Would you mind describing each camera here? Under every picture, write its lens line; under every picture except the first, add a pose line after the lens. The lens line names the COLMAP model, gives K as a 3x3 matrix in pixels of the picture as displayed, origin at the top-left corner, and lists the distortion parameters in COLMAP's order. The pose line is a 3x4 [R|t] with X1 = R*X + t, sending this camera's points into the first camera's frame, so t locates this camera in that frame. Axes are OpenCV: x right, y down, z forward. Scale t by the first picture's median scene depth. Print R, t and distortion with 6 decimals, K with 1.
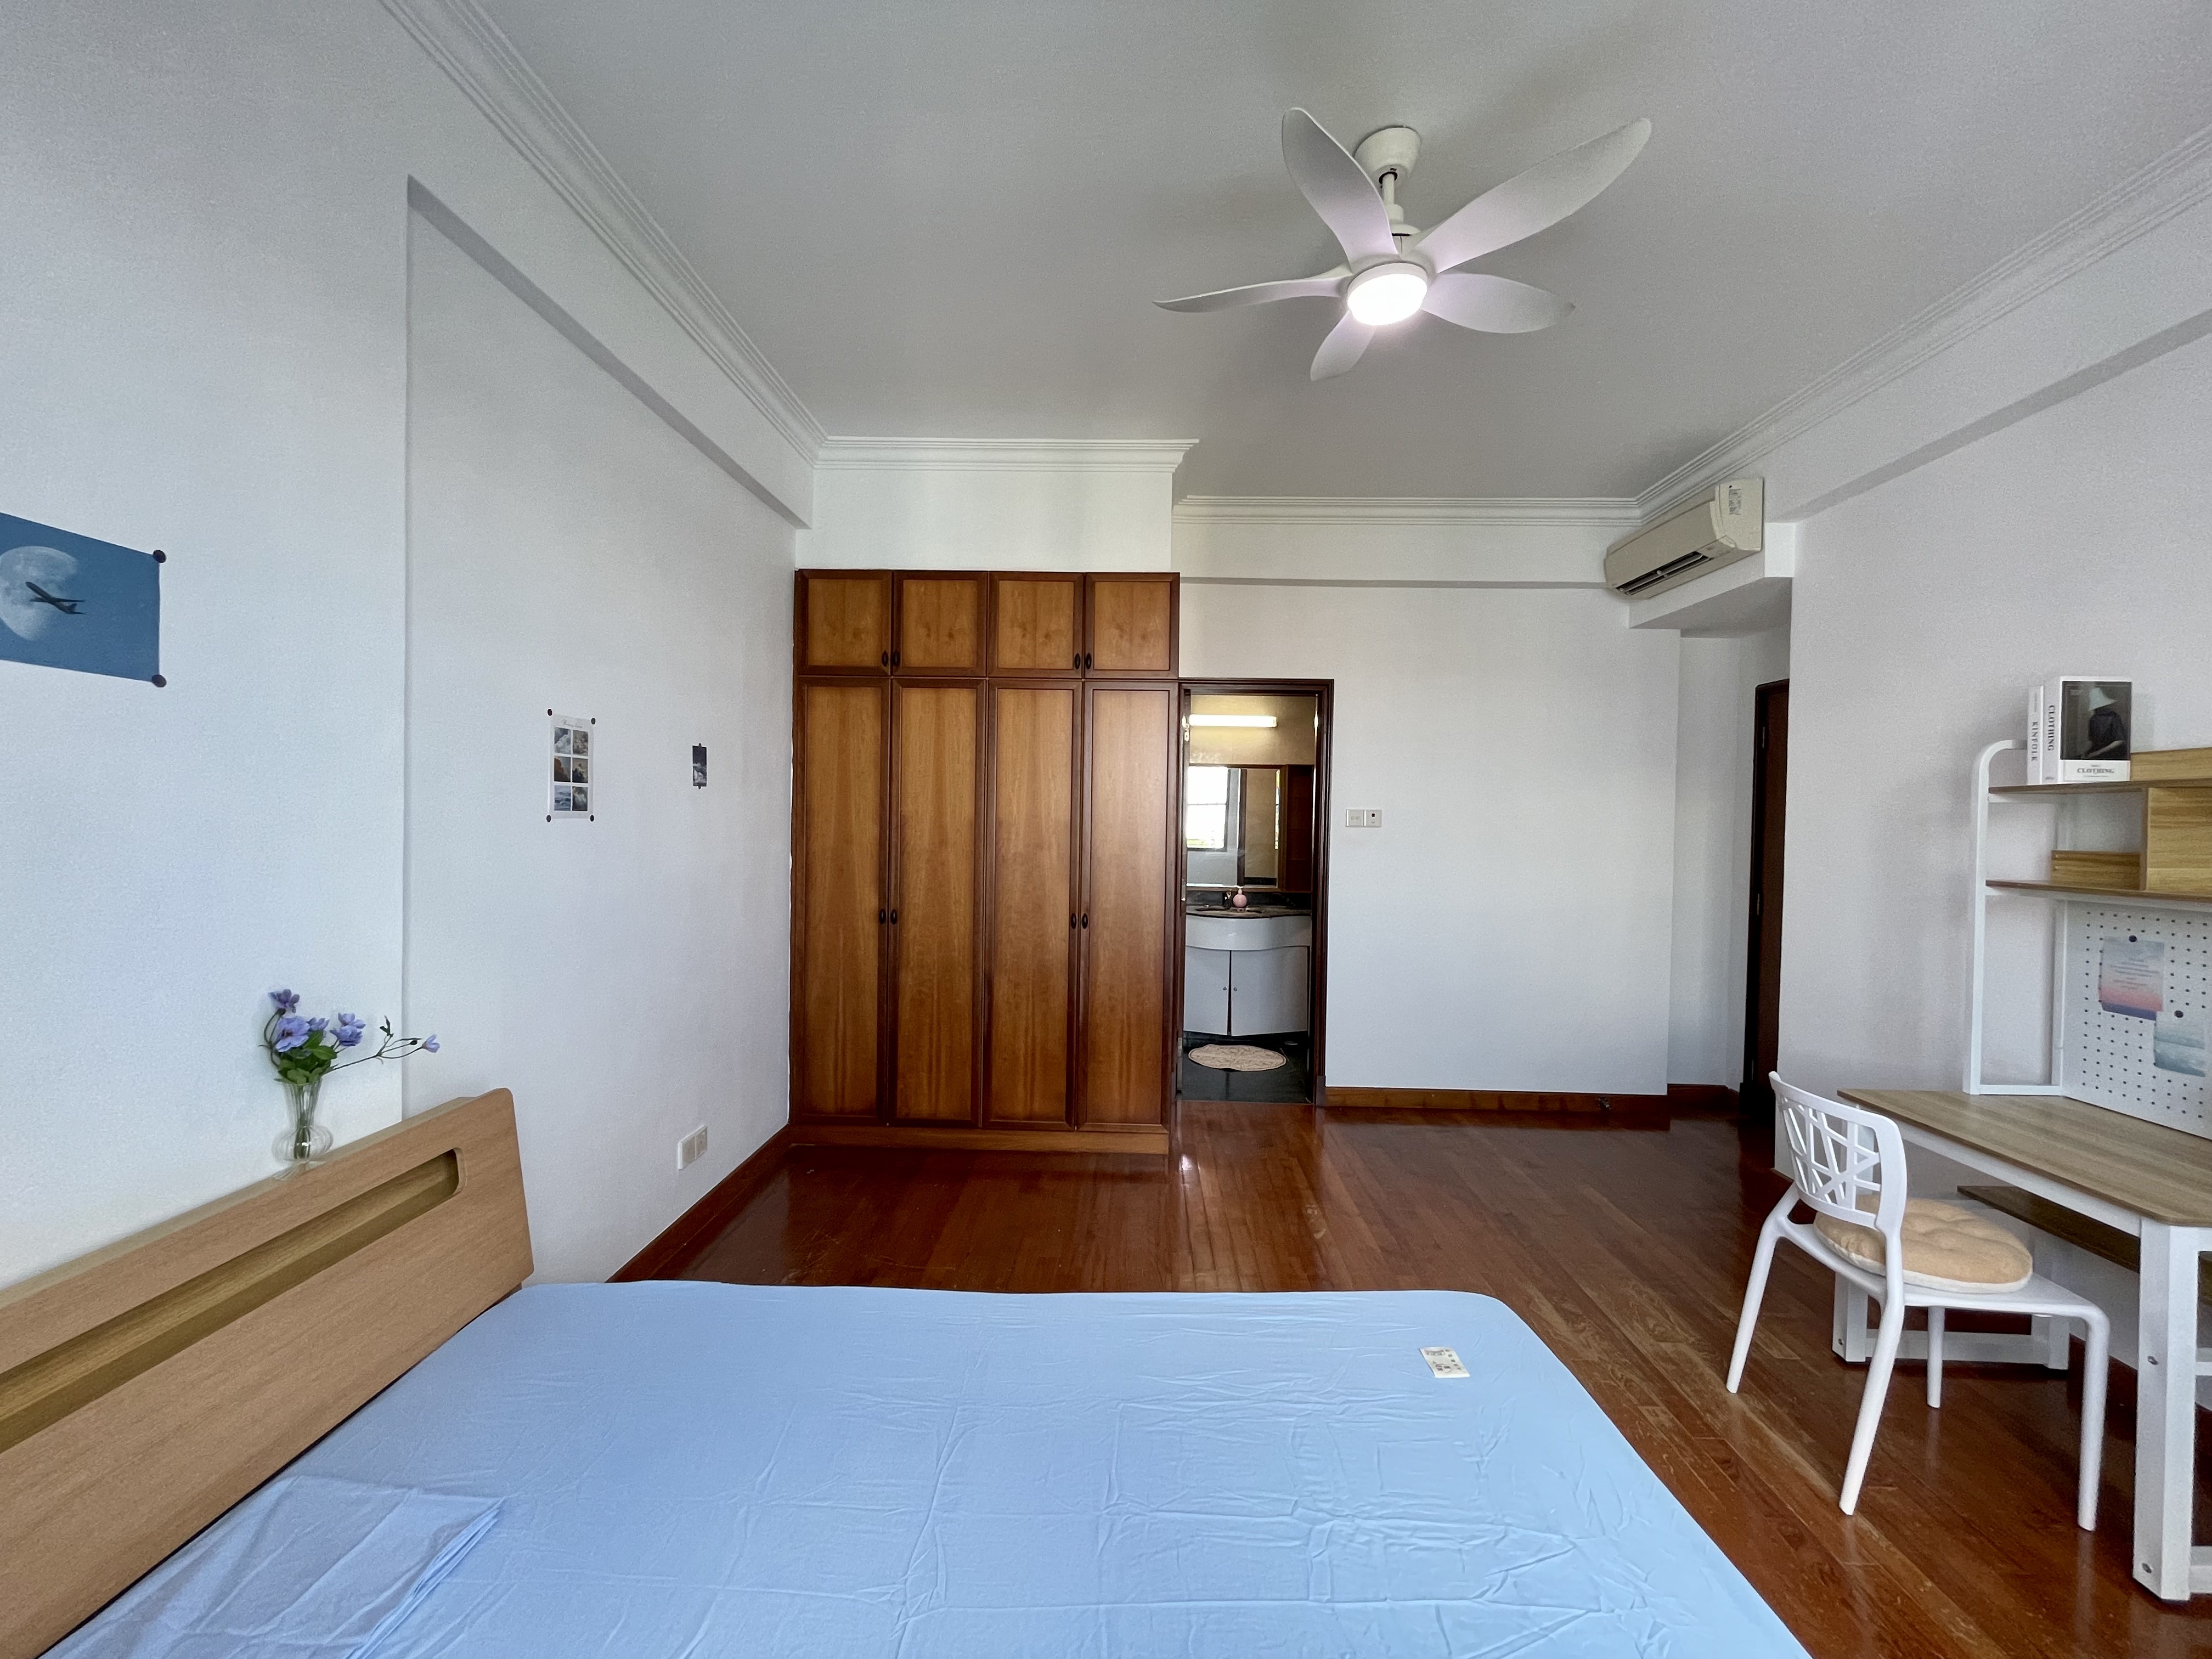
lens RADIAL K [[894.7, 0, 1105.2], [0, 894.7, 836.1], [0, 0, 1]] dist [-0.000241, -0.000251]
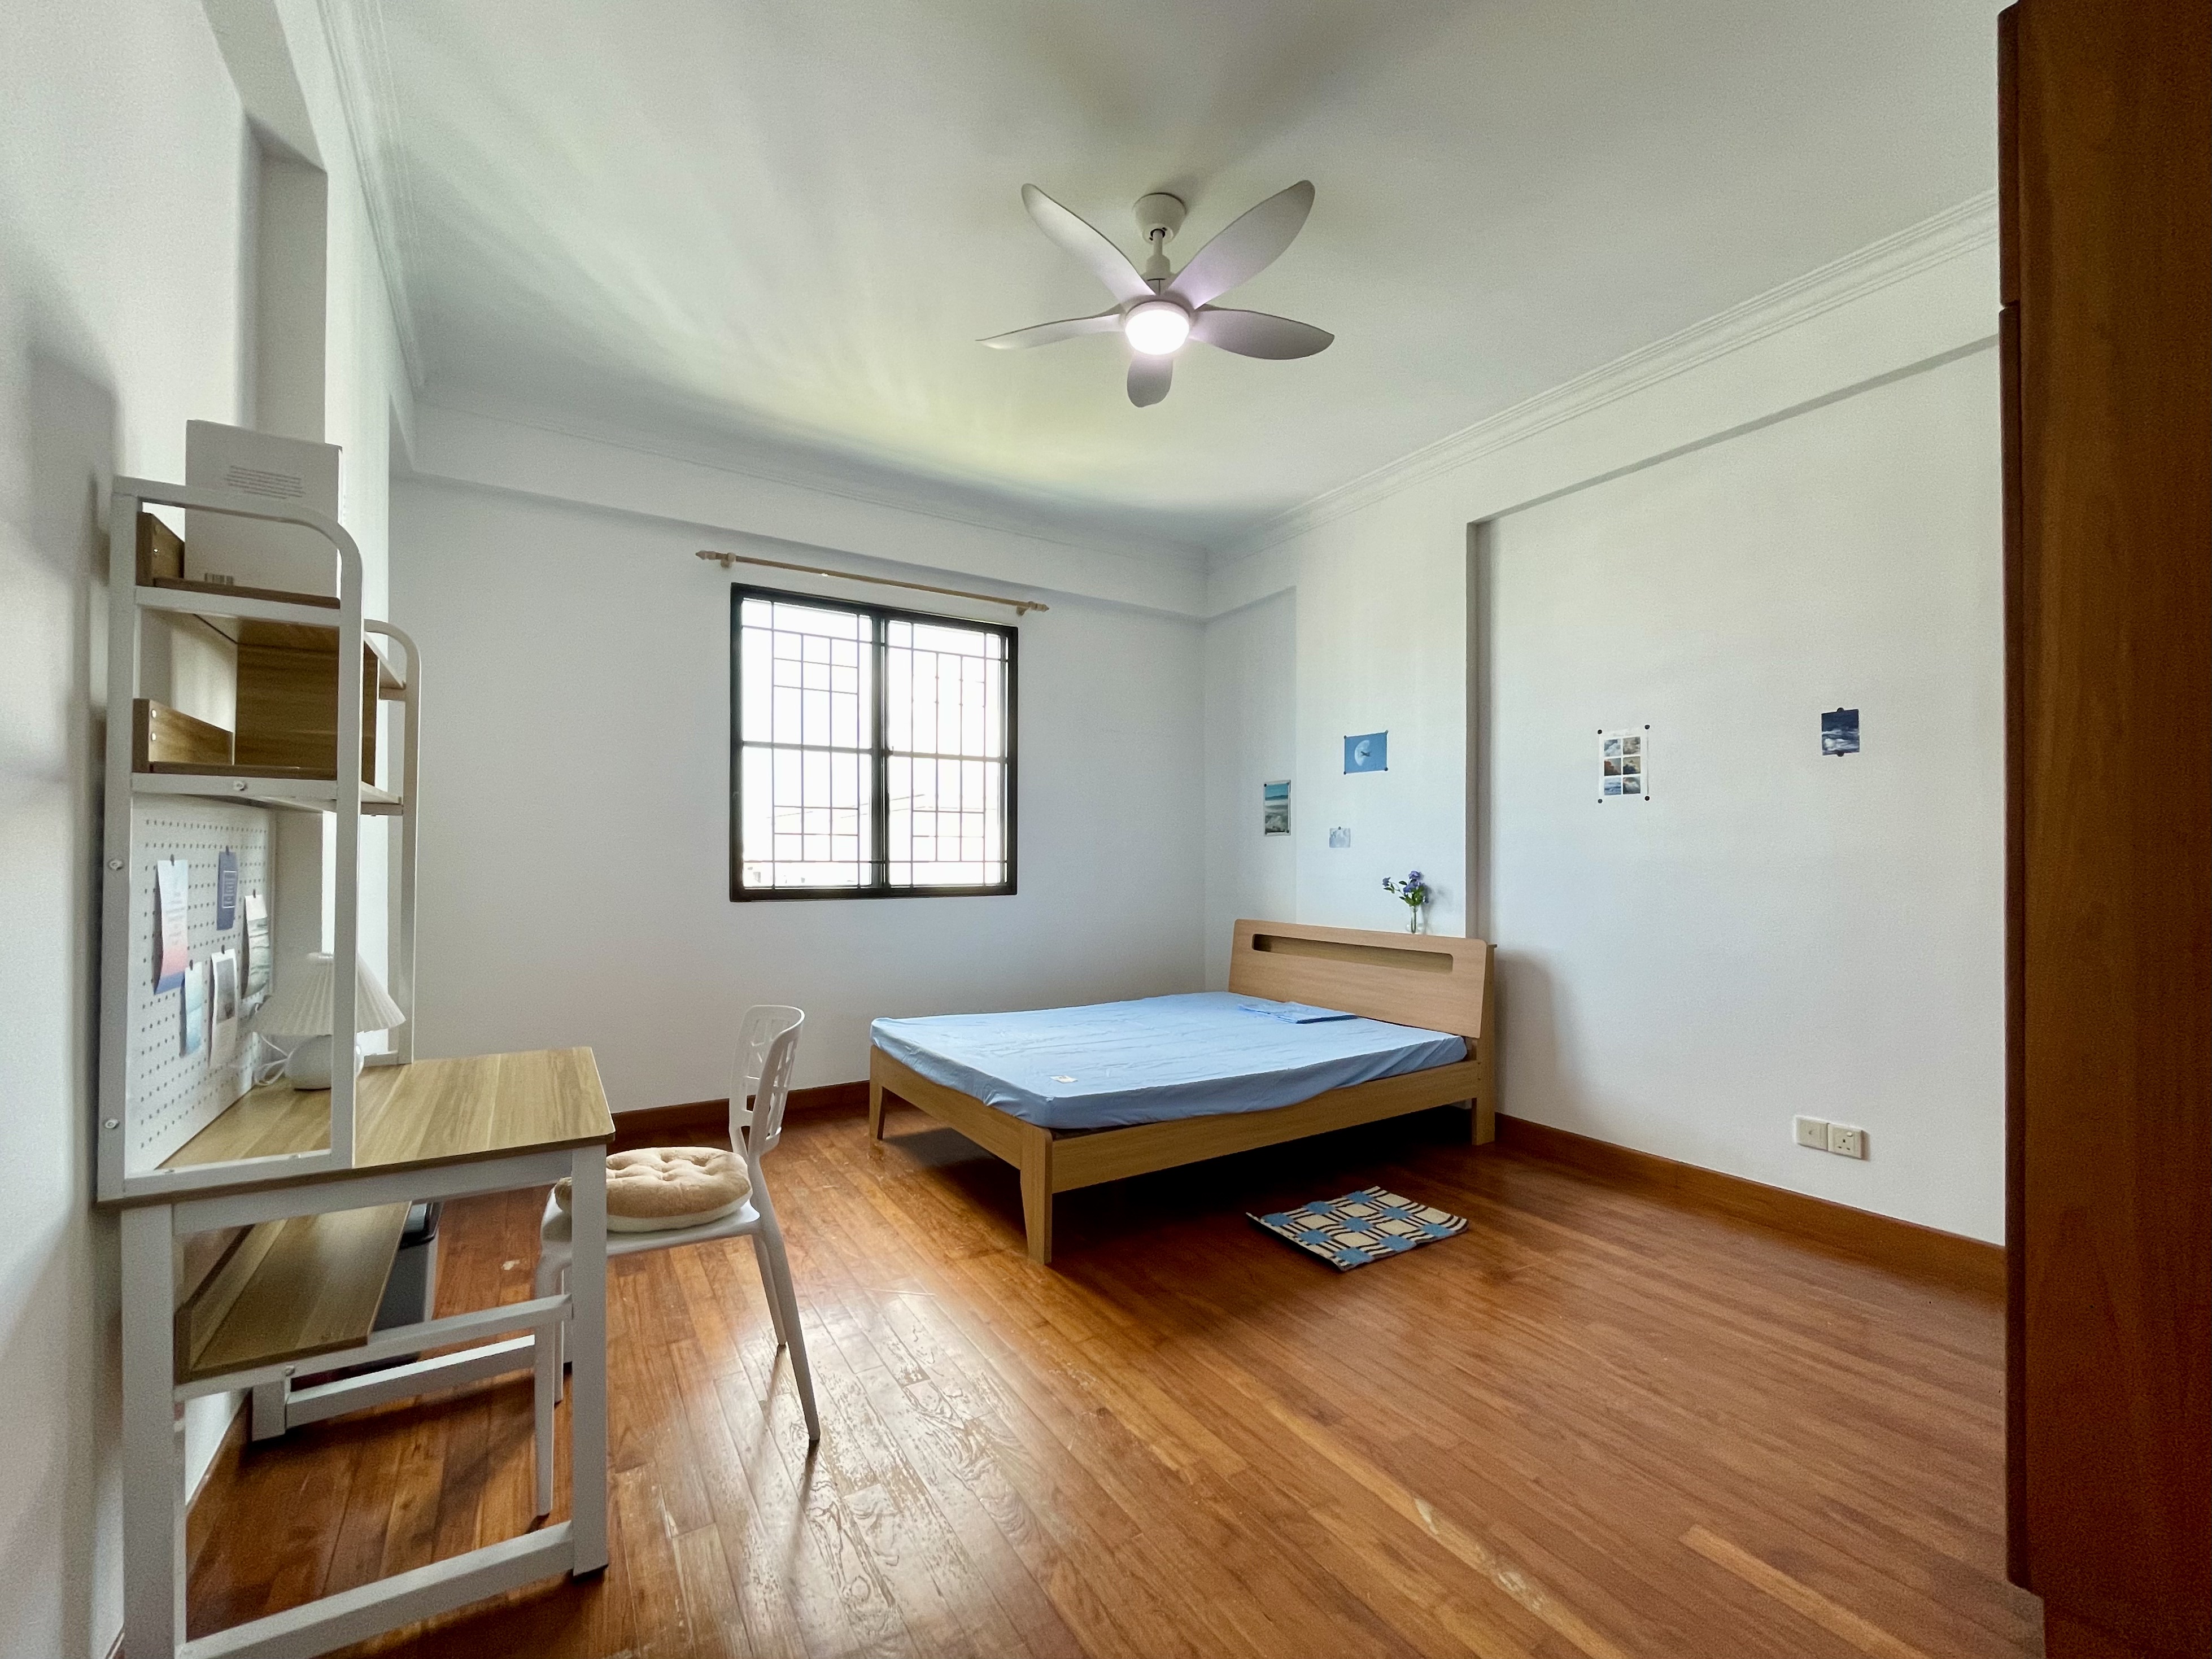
lens RADIAL K [[917.9, 0, 1101.0], [0, 917.9, 854.9], [0, 0, 1]] dist [-0.000182, -0.000124]
pose [[-0.828711, -0.018087, -0.559384, 0.672730], [-0.024705, 0.999686, 0.004276, 0.060608], [0.559131, 0.017363, -0.828898, 1.273458]]
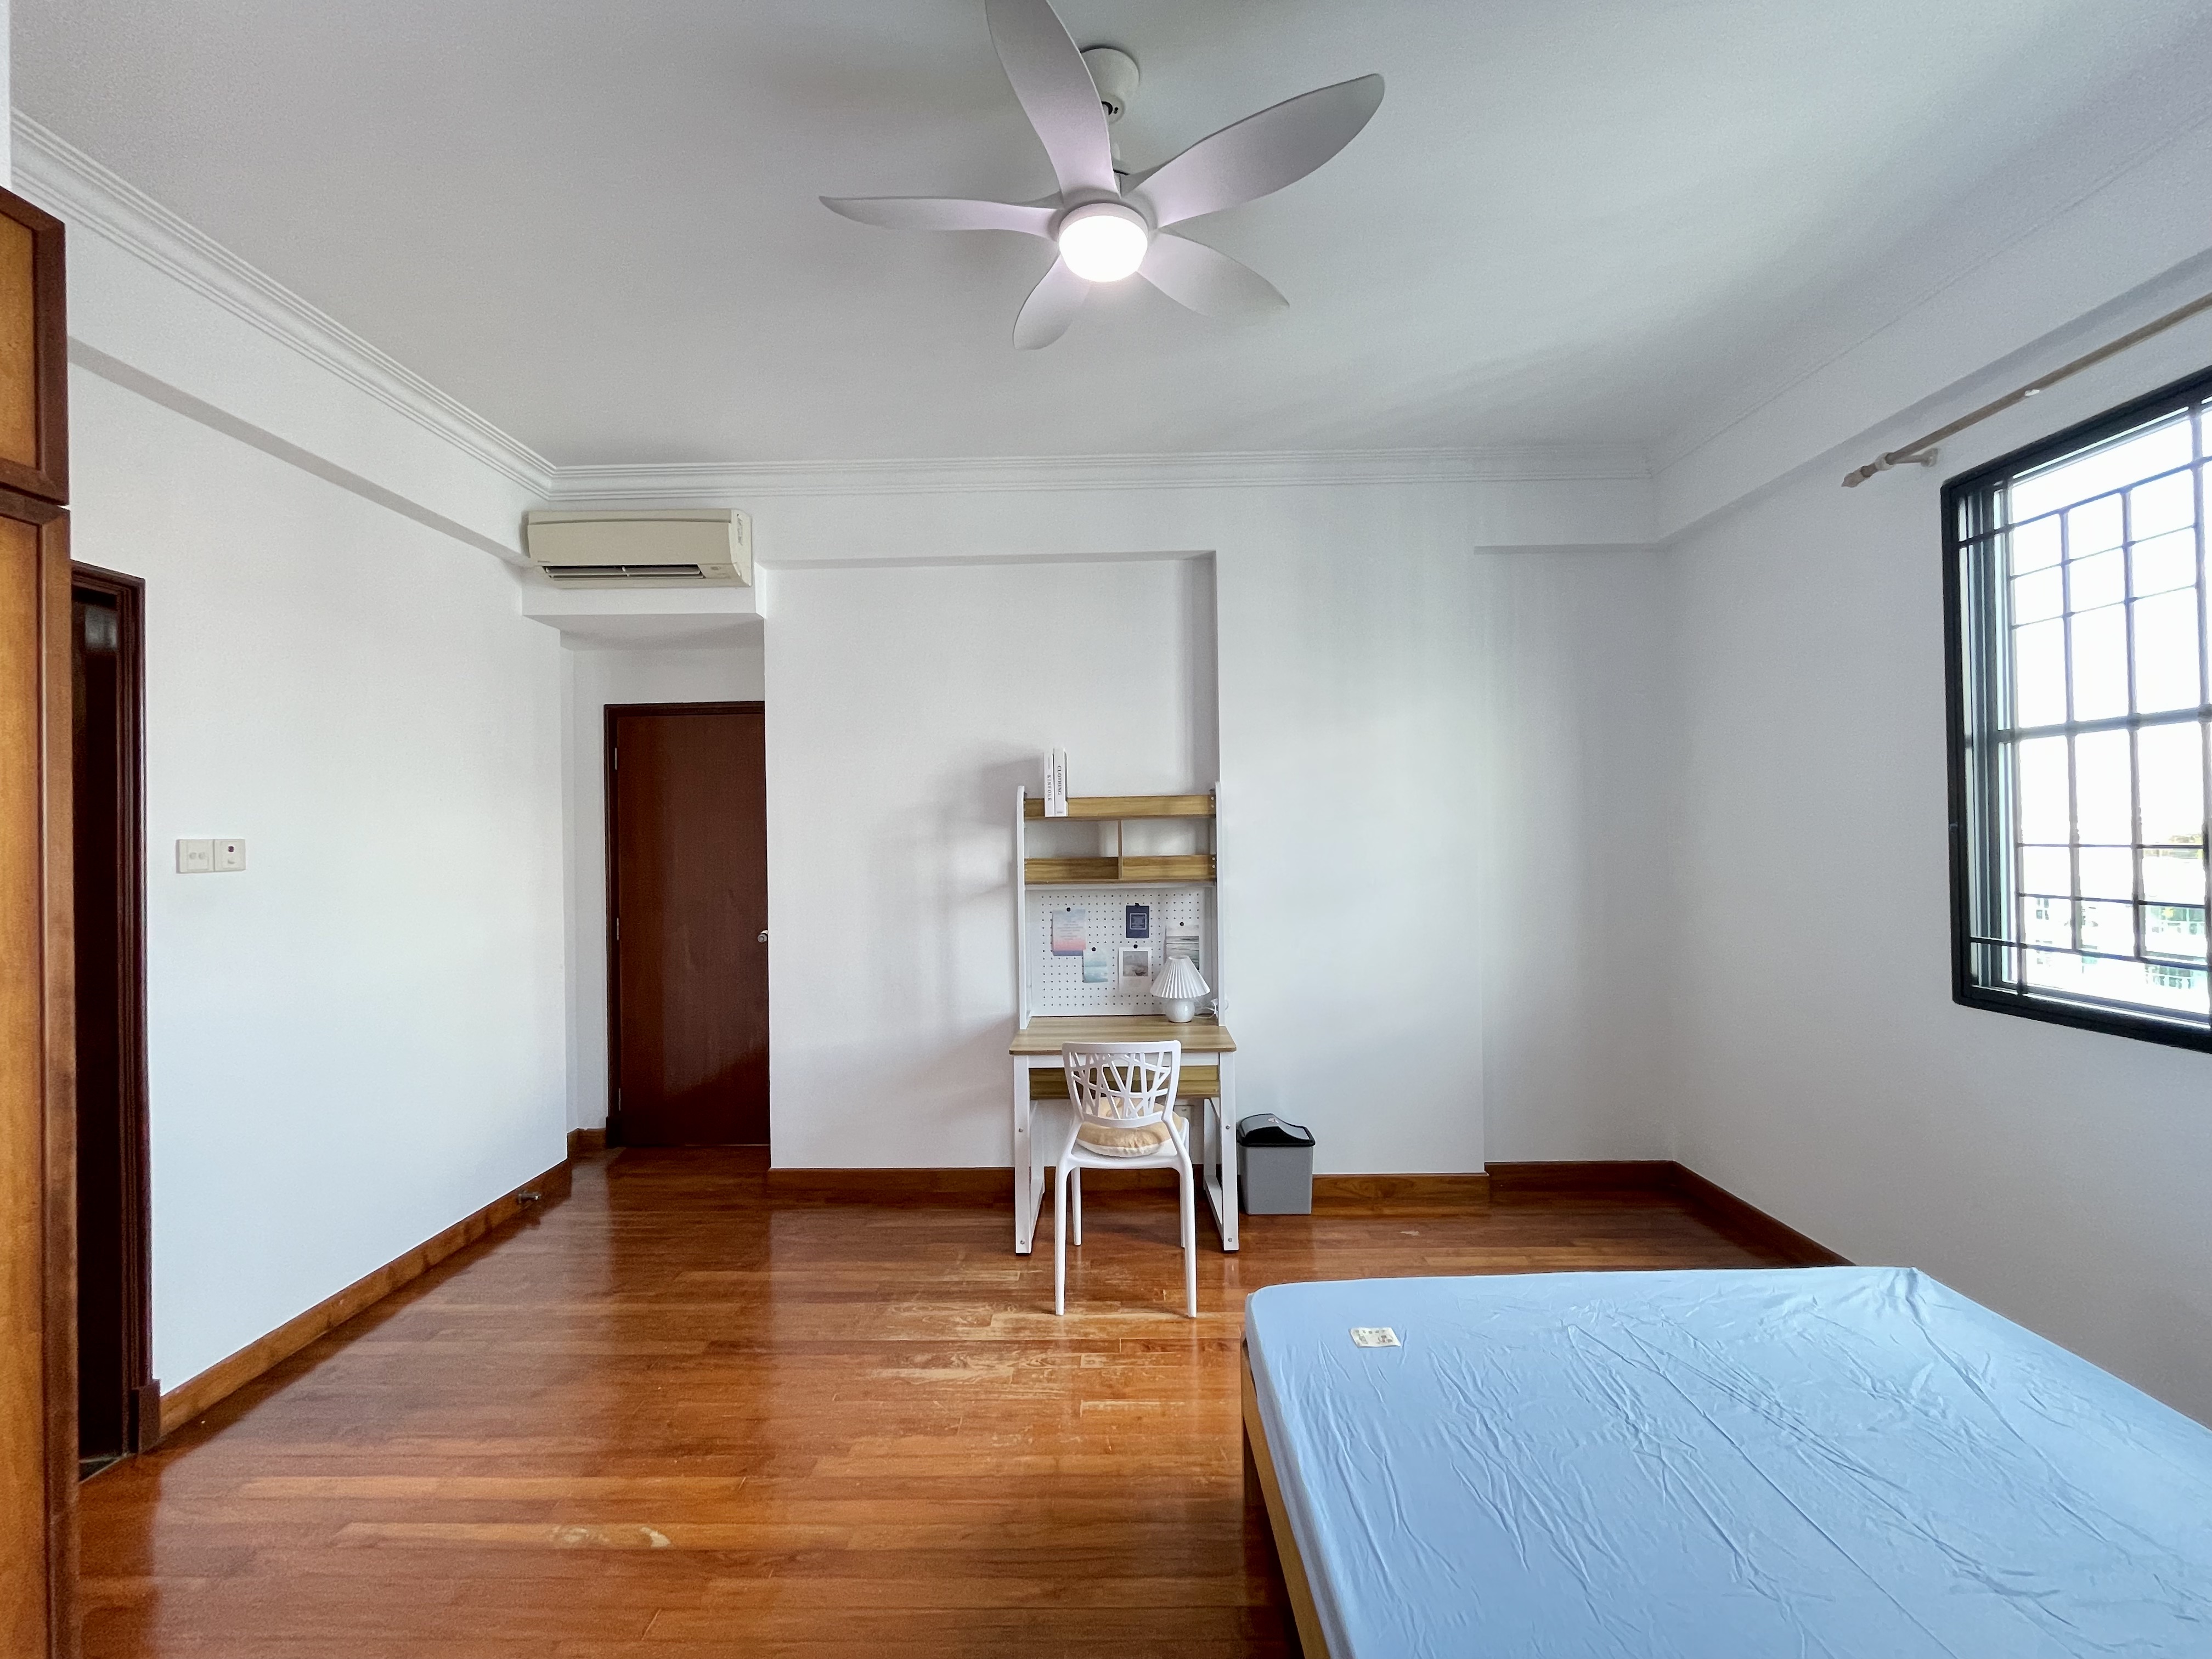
lens RADIAL K [[894.7, 0, 1105.2], [0, 894.7, 836.1], [0, 0, 1]] dist [-0.000241, -0.000251]
pose [[-0.019388, -0.013534, 0.999720, -0.352121], [0.033994, 0.999321, 0.014187, -0.029274], [-0.999234, 0.034260, -0.018915, 0.659089]]
